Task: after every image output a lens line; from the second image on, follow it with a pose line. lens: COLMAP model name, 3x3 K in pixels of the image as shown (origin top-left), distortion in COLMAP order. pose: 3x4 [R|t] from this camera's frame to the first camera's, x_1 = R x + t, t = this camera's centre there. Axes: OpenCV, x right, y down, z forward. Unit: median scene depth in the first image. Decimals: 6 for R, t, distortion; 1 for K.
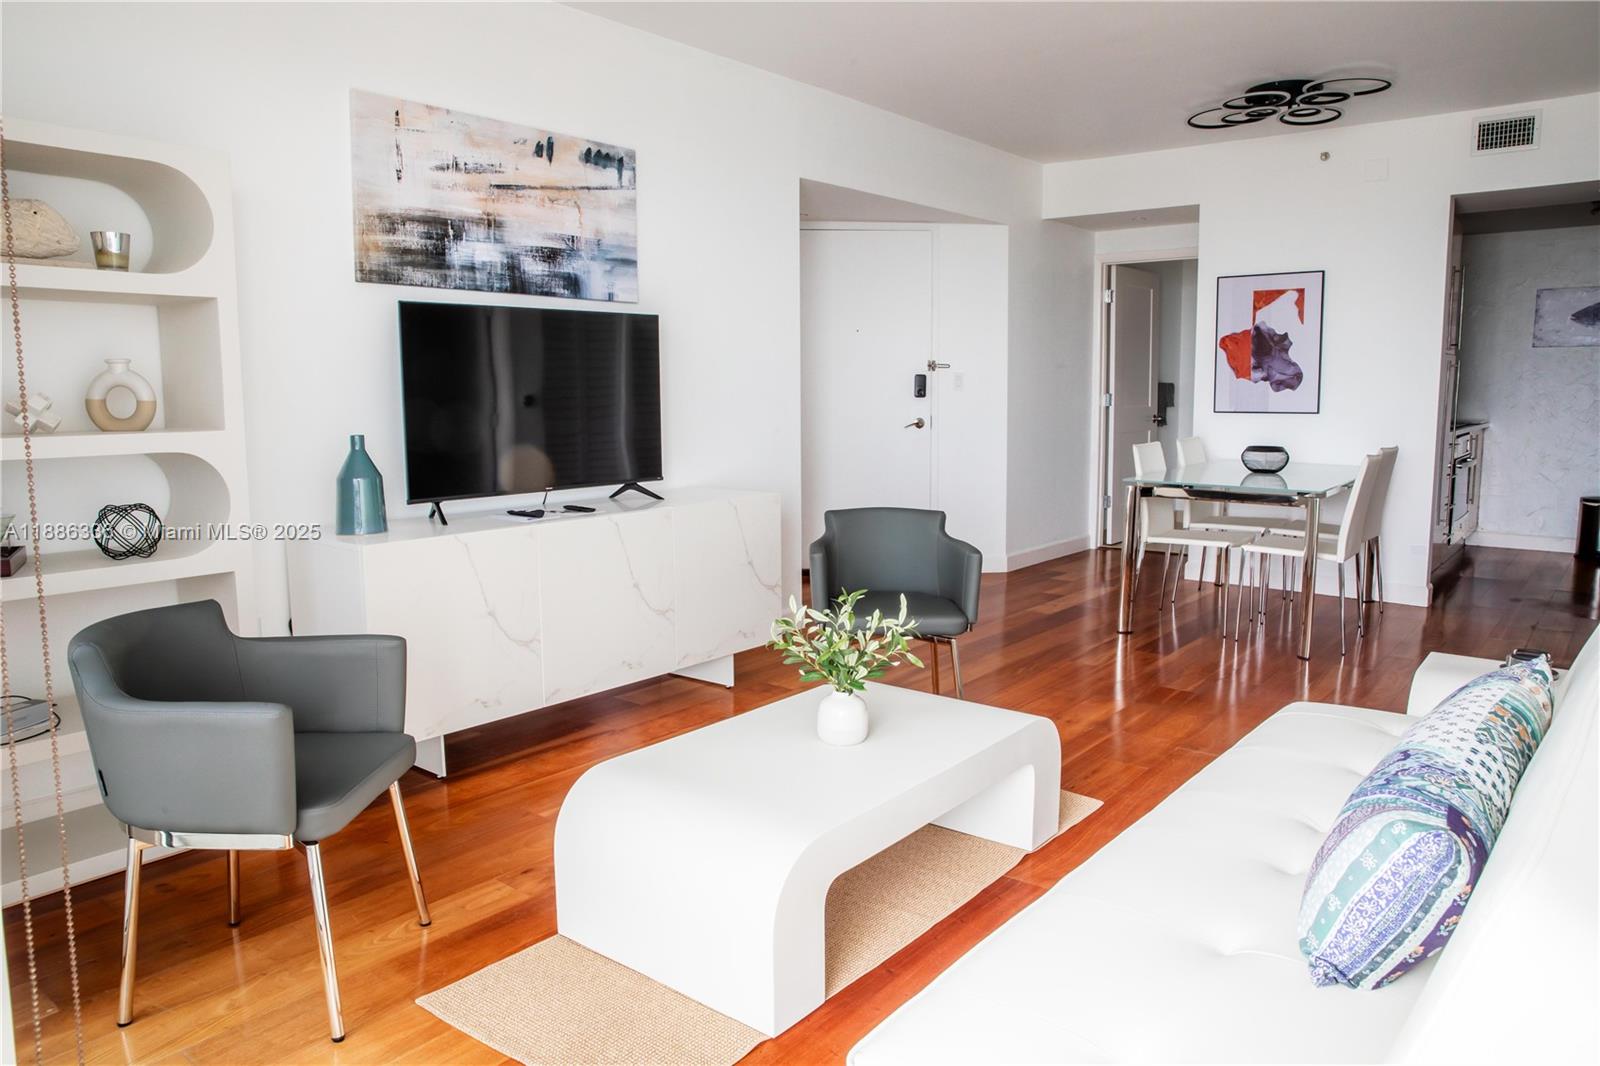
lens RADIAL K [[1123.6, 0, 800.0], [0, 1123.6, 533.0], [0, 0, 1]] dist [-0.116137, 0.098110]
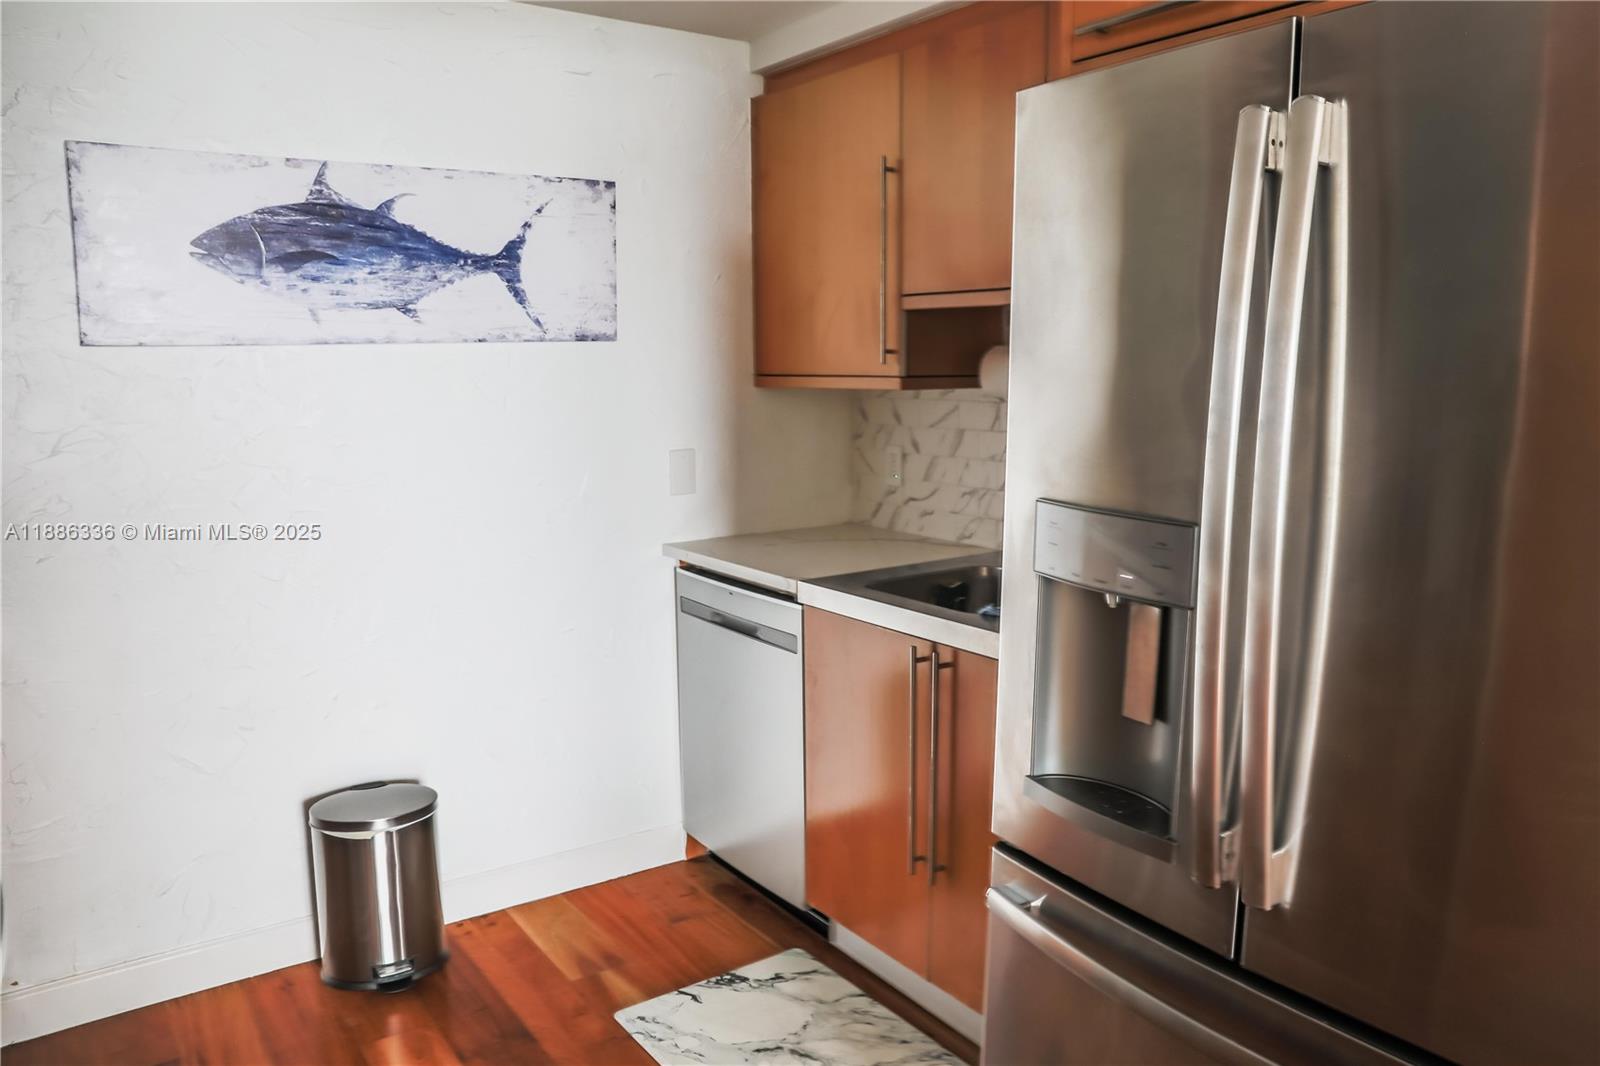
lens RADIAL K [[1144.0, 0, 831.2], [0, 1144.0, 531.1], [0, 0, 1]] dist [-0.161683, 0.110463]
pose [[0.265886, -0.136893, 0.954235, 0.530016], [0.125354, 0.986371, 0.106575, -0.151531], [-0.955820, 0.091280, 0.279423, 0.867963]]
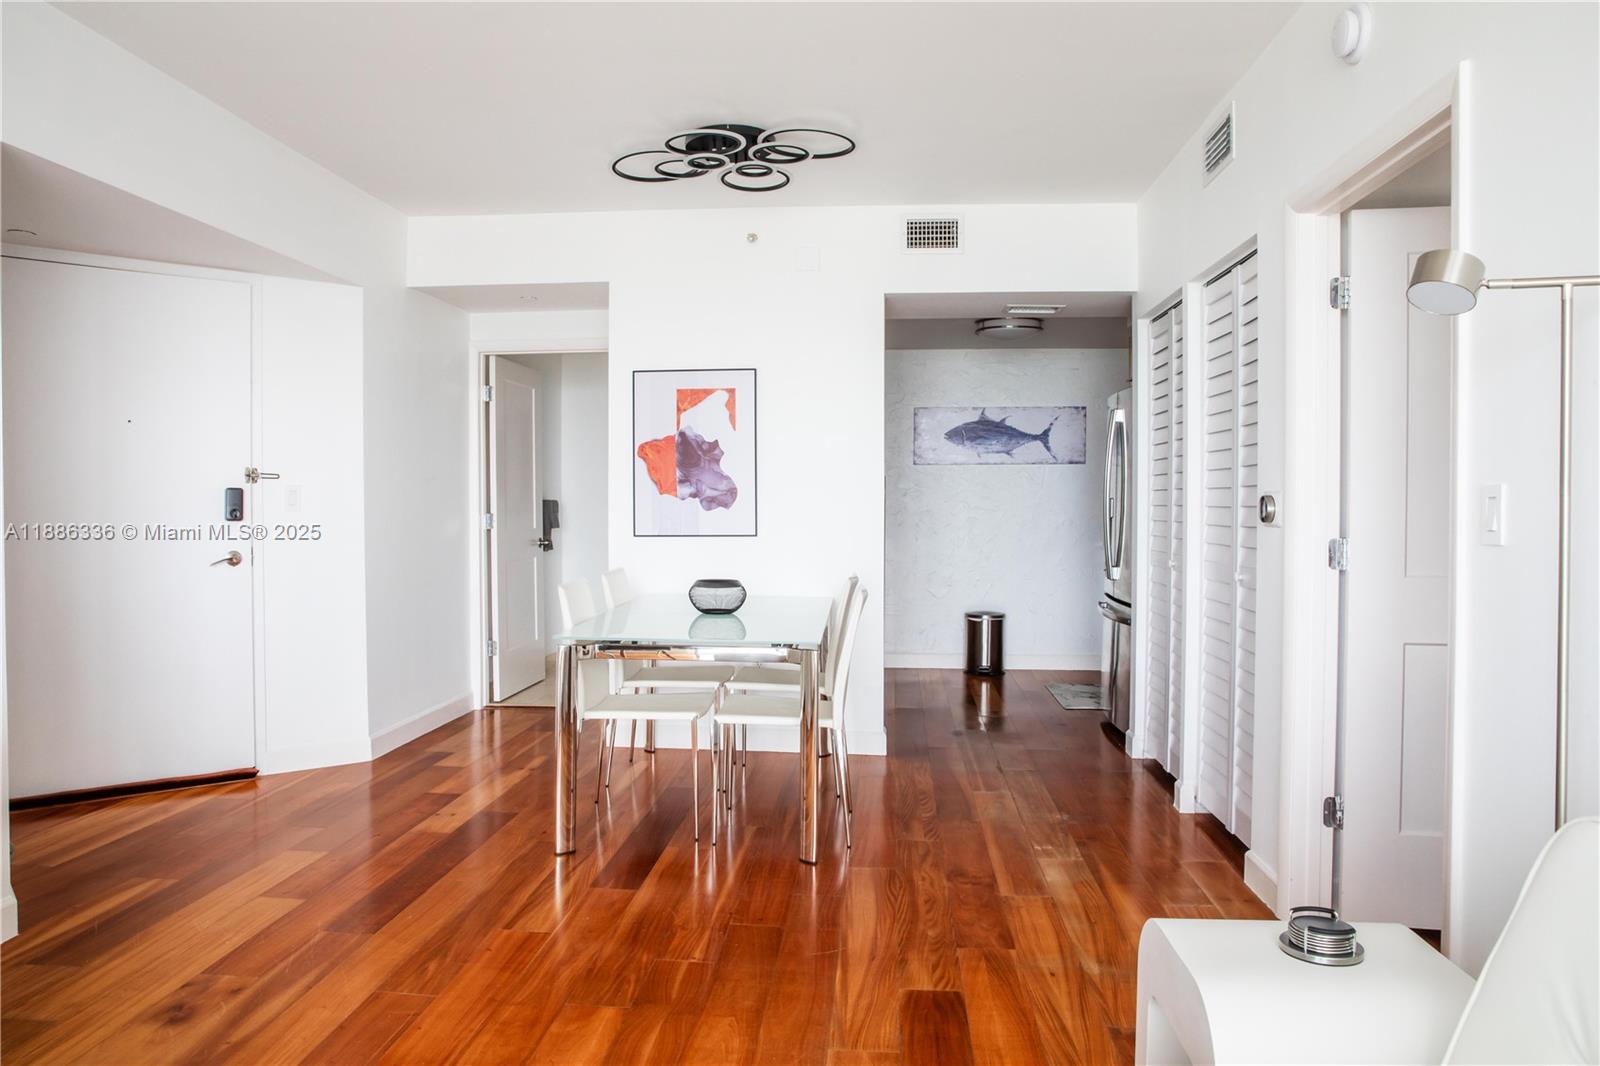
lens RADIAL K [[1089.1, 0, 781.8], [0, 1089.1, 524.4], [0, 0, 1]] dist [-0.100490, 0.081554]
pose [[0.833158, -0.004594, 0.553016, 0.026784], [0.065990, 0.993647, -0.091163, -0.039463], [-0.549084, 0.112447, 0.828168, 0.291143]]
